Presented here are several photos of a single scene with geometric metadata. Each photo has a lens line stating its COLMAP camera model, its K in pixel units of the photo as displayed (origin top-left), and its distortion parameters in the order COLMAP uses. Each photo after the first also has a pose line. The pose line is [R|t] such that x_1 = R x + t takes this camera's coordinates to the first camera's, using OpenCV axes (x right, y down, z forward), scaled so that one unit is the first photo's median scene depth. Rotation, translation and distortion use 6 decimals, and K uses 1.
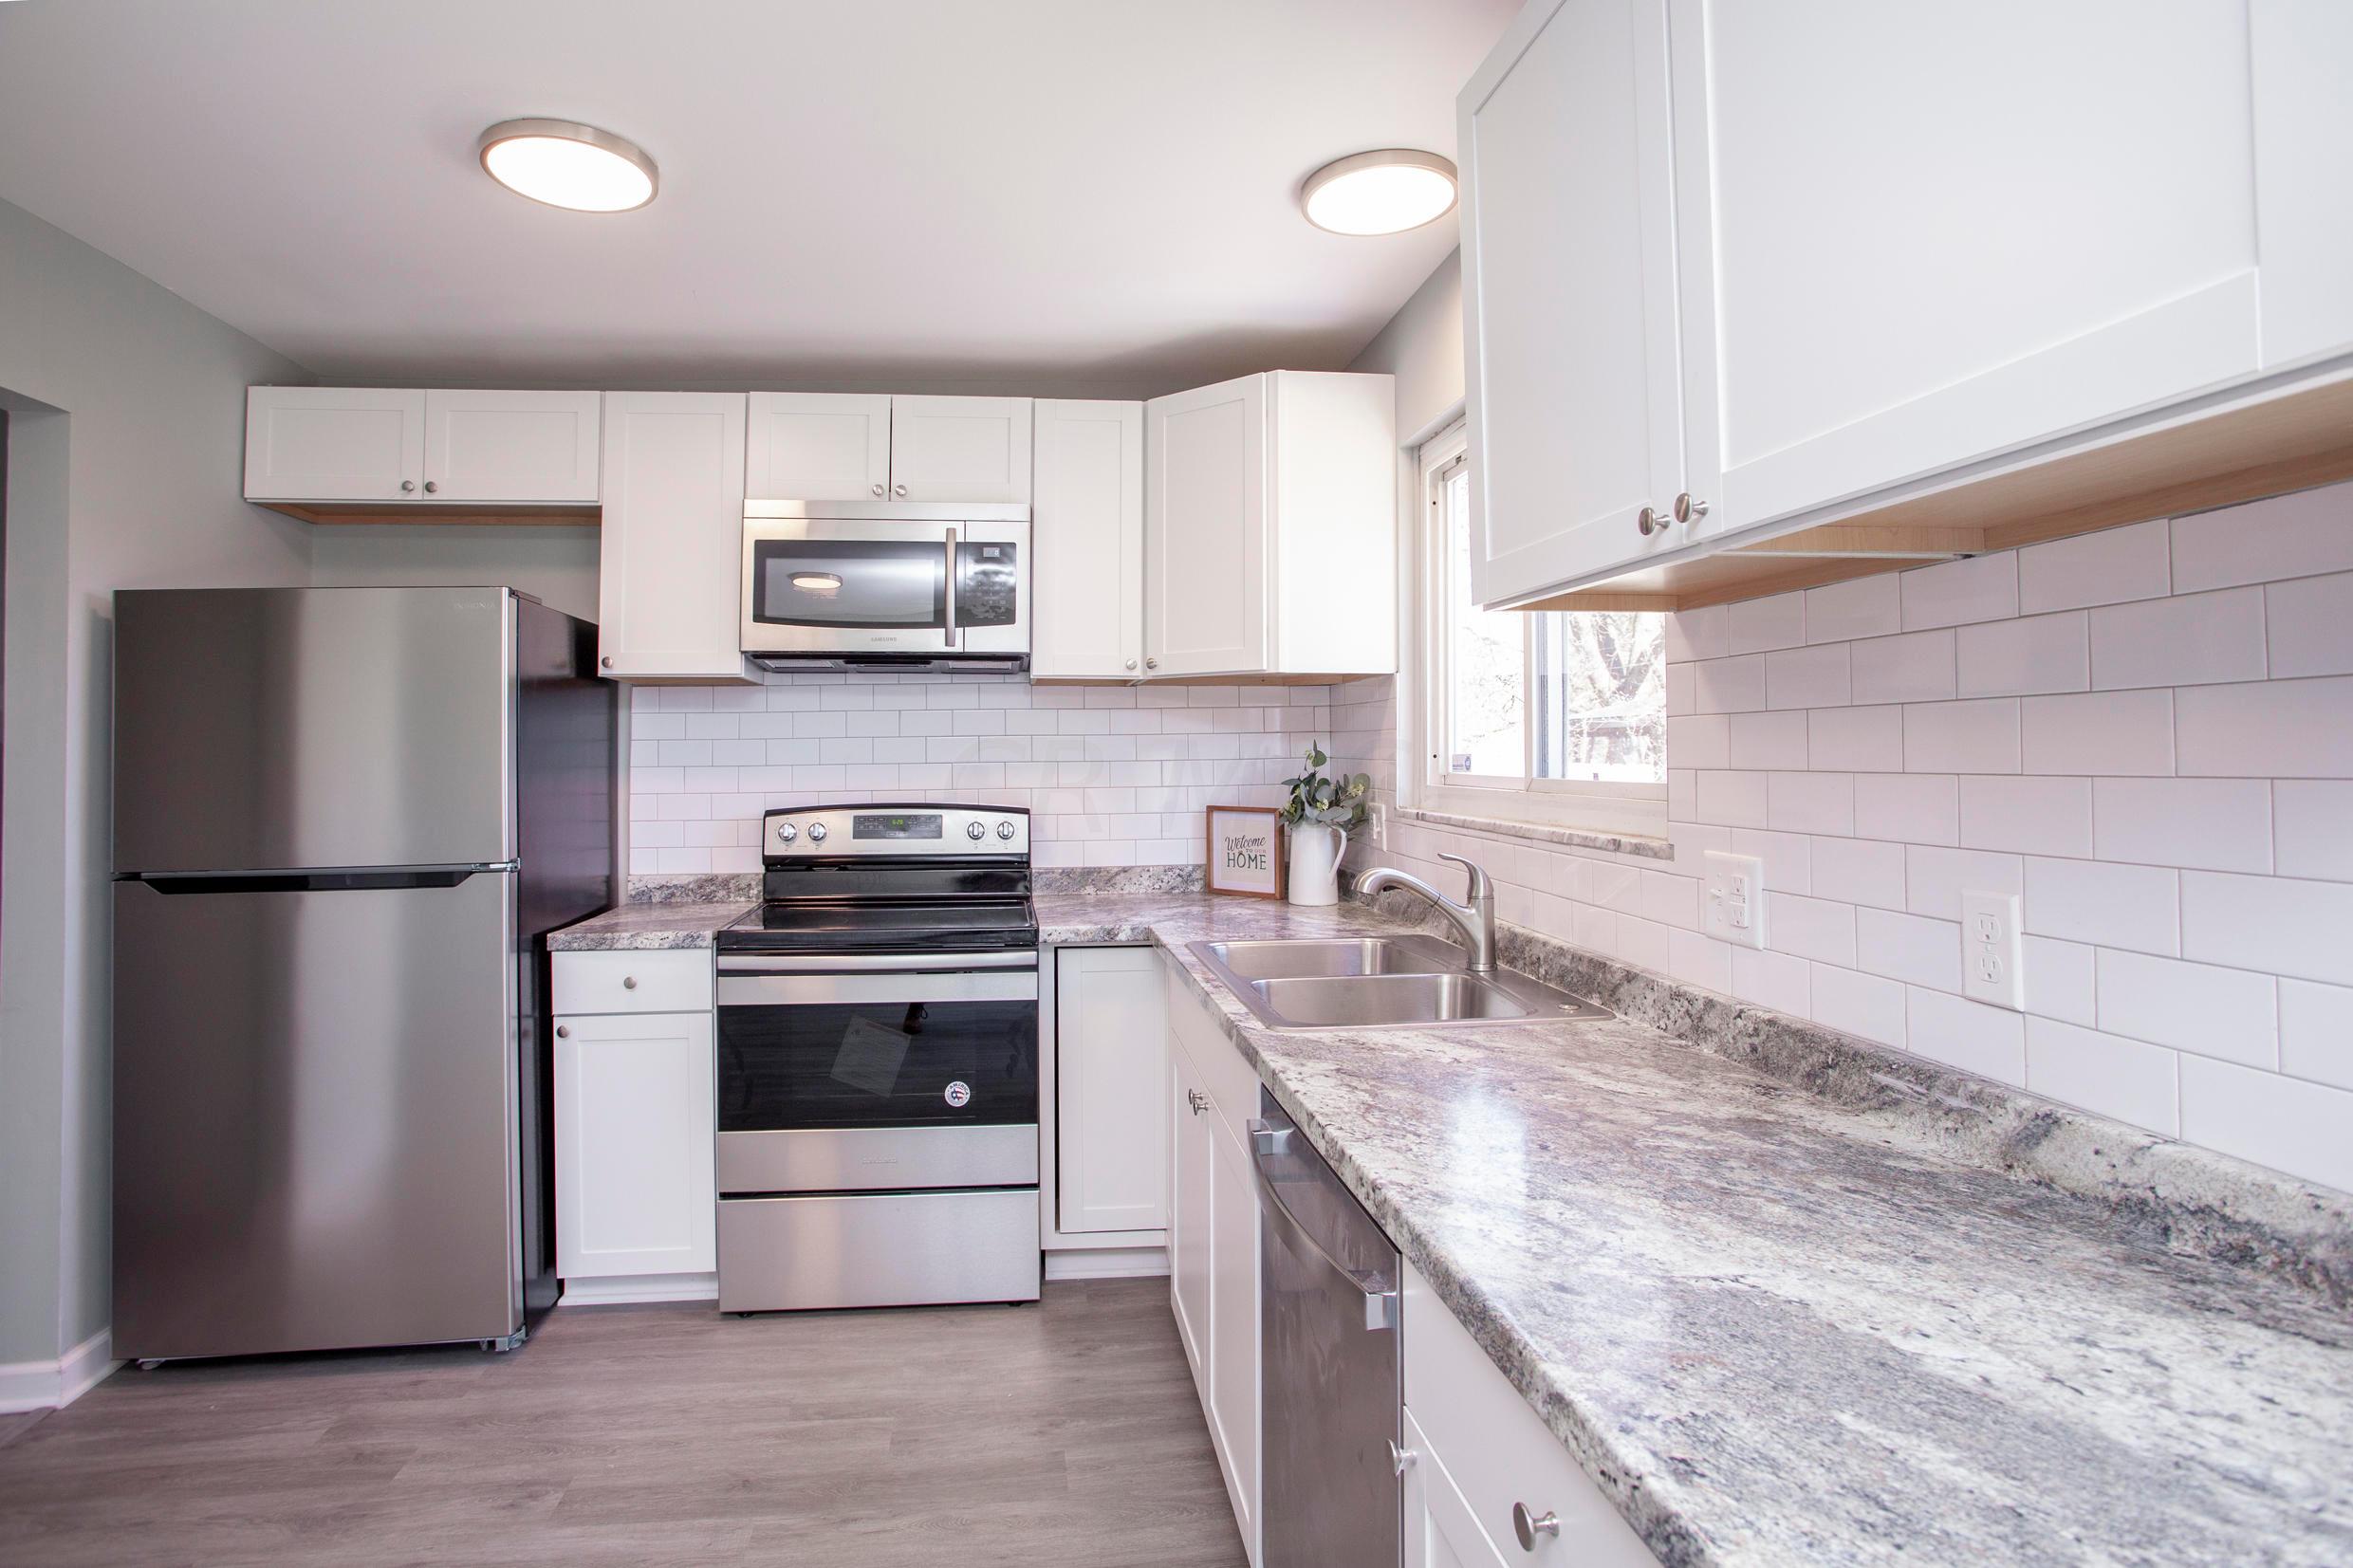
lens RADIAL K [[1180.5, 0, 1107.0], [0, 1180.5, 718.5], [0, 0, 1]] dist [-0.065415, 0.026285]
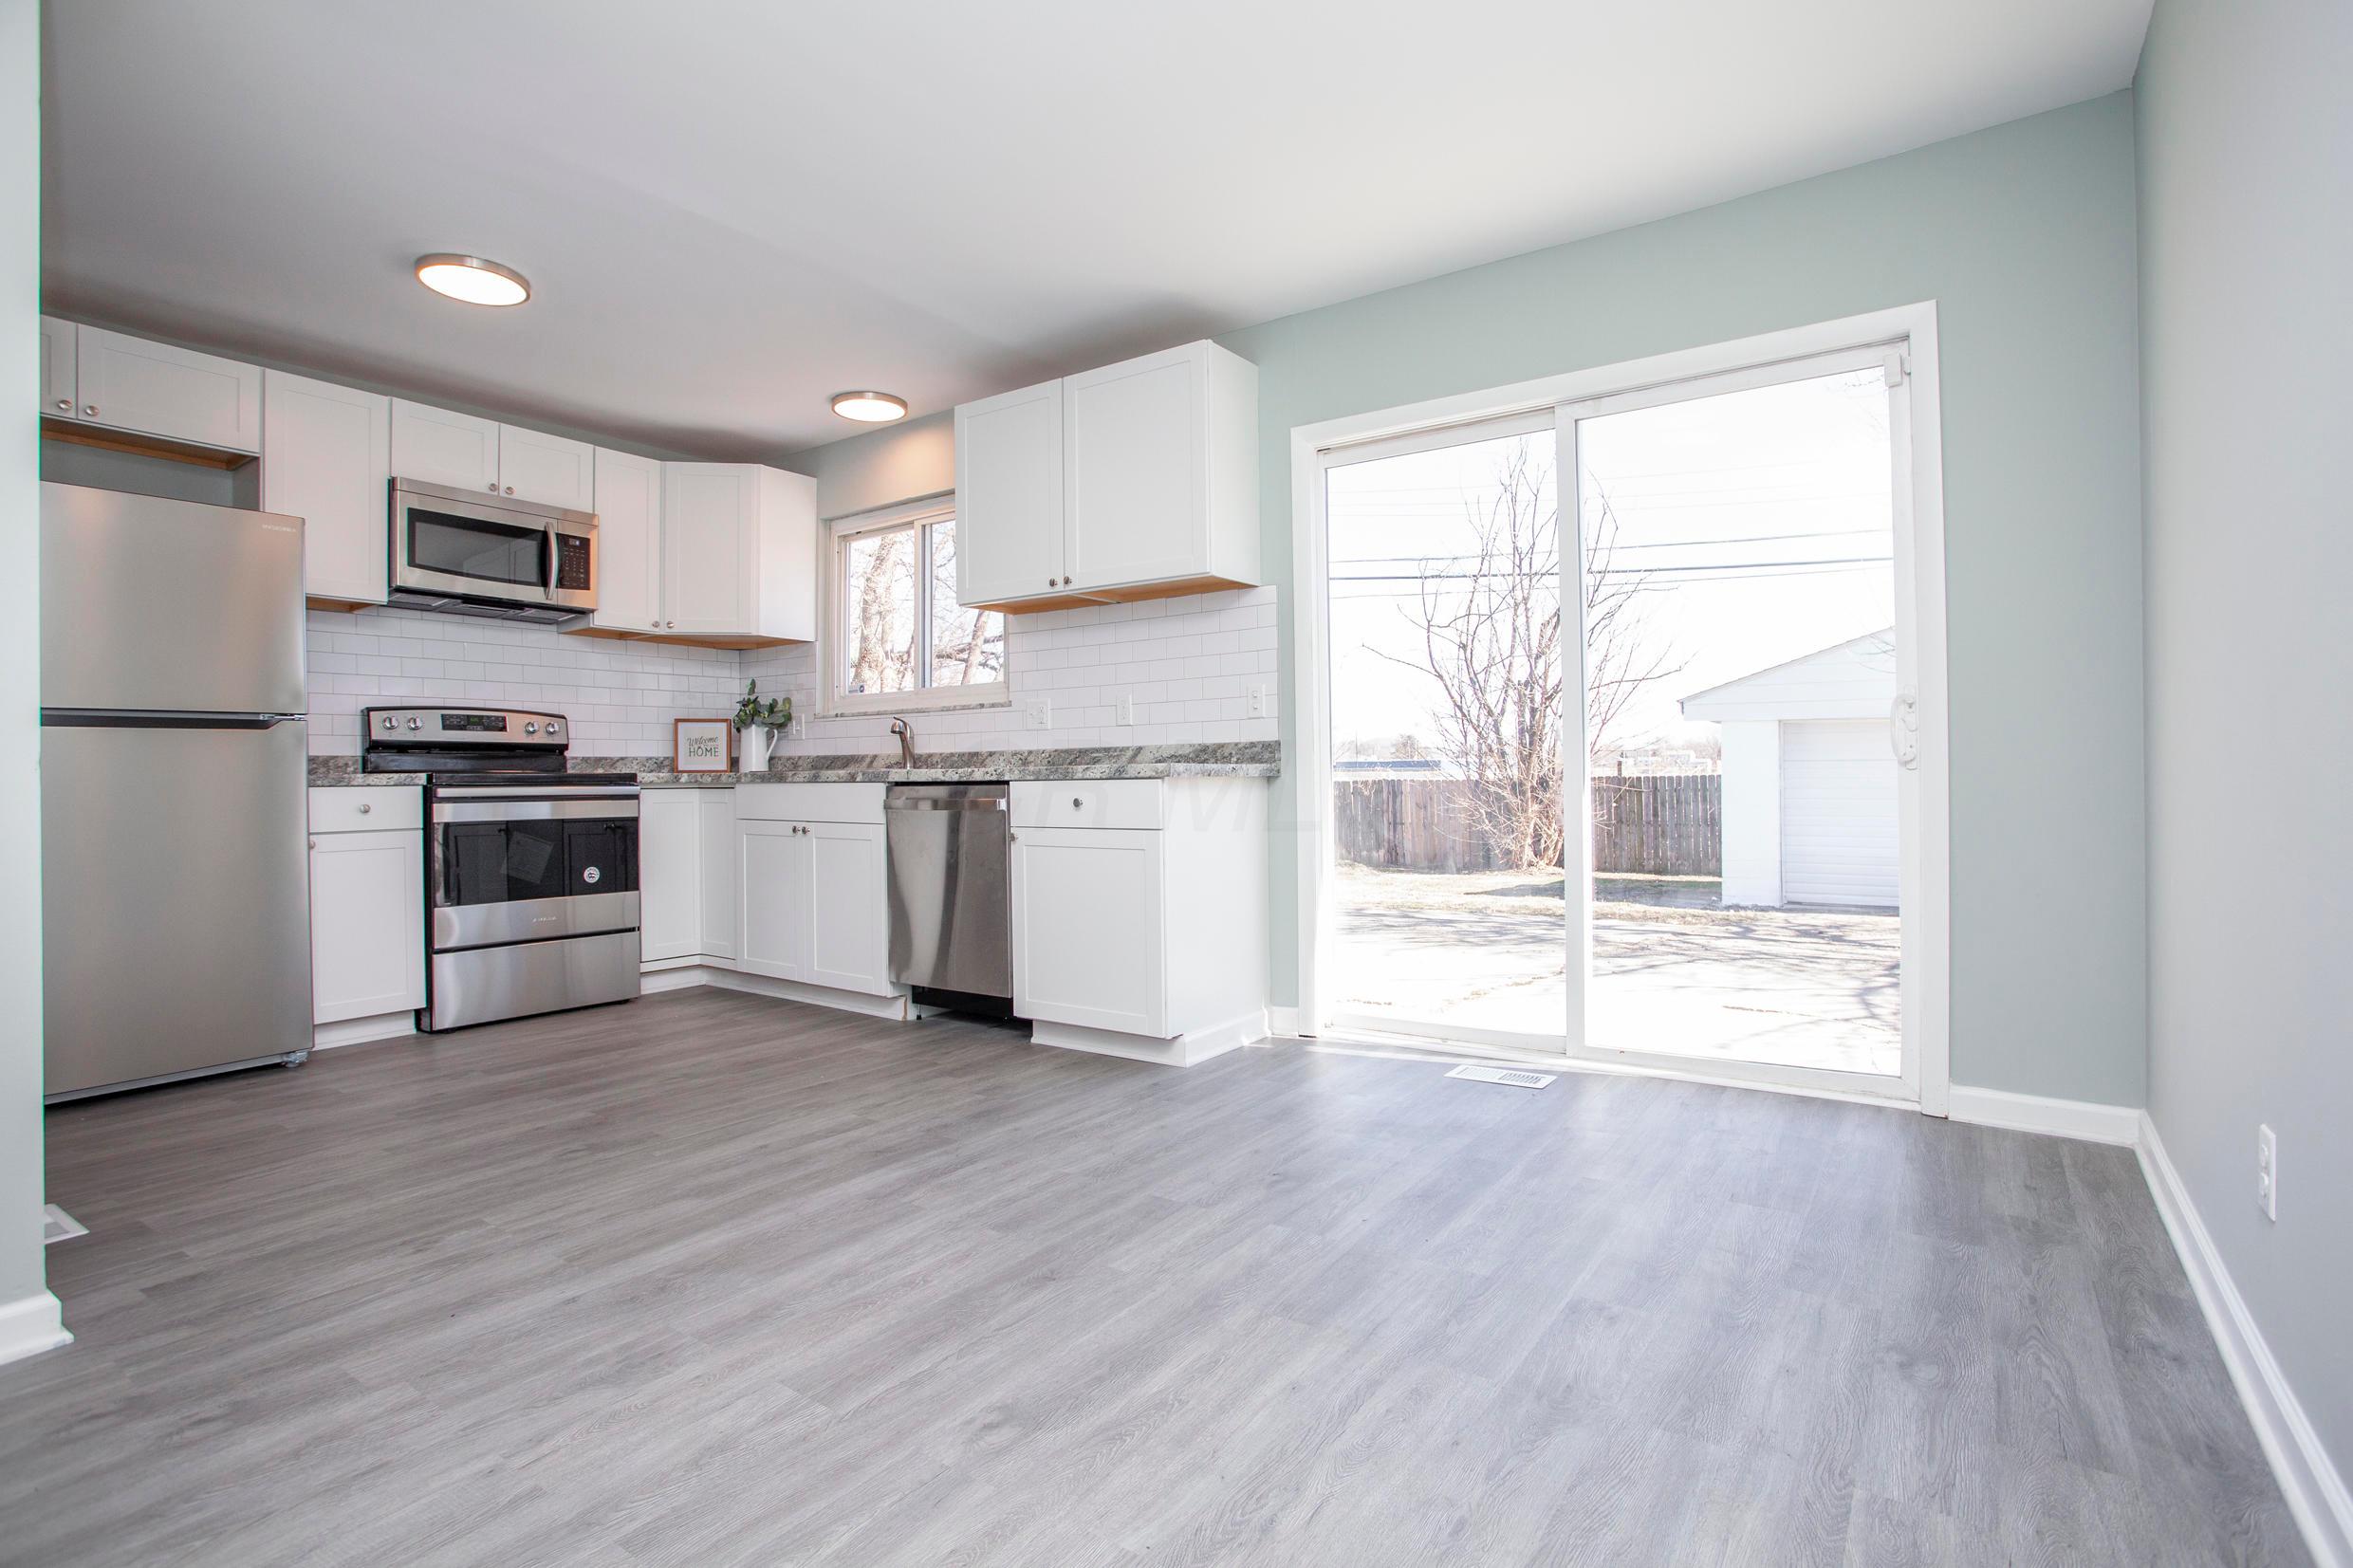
lens RADIAL K [[1138.8, 0, 1190.2], [0, 1138.8, 766.7], [0, 0, 1]] dist [-0.058133, 0.024146]
pose [[0.641429, 0.005468, 0.767163, -0.739875], [-0.015337, 0.999866, 0.005697, 0.139731], [-0.767029, -0.015420, 0.641427, -0.591169]]
